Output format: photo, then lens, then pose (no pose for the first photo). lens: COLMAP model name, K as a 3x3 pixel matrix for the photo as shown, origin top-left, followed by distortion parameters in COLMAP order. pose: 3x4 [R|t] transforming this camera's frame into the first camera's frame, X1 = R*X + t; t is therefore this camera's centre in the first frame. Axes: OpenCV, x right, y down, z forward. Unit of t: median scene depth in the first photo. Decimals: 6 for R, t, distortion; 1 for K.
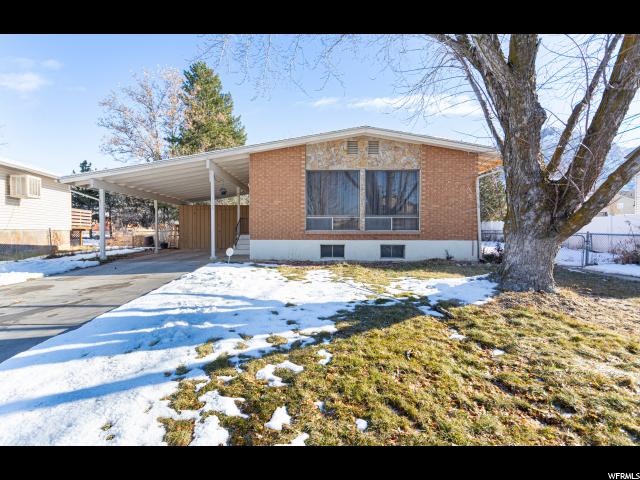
lens RADIAL K [[203.0, 0, 320.6], [0, 203.0, 235.9], [0, 0, 1]] dist [-0.000140, -0.000099]
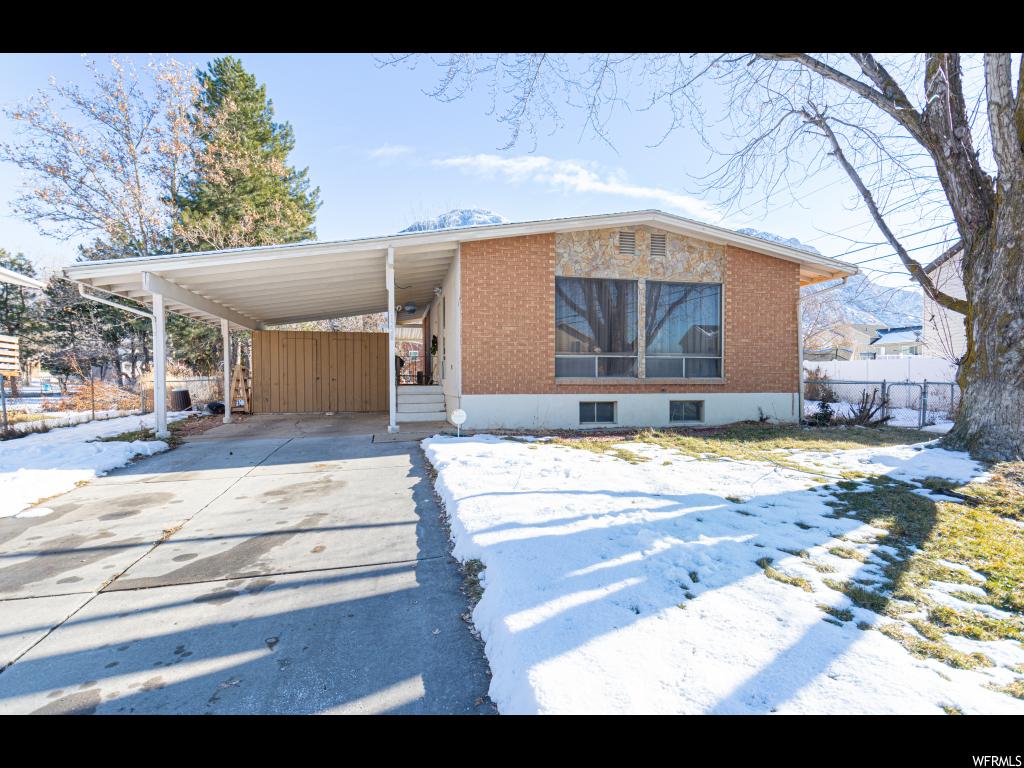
lens RADIAL K [[343.0, 0, 512.1], [0, 343.0, 388.3], [0, 0, 1]] dist [-0.000346, -0.000332]
pose [[0.985858, -0.006097, 0.167472, -0.364883], [0.005660, 0.999979, 0.003083, -0.000791], [-0.167488, -0.002092, 0.985872, 0.035453]]
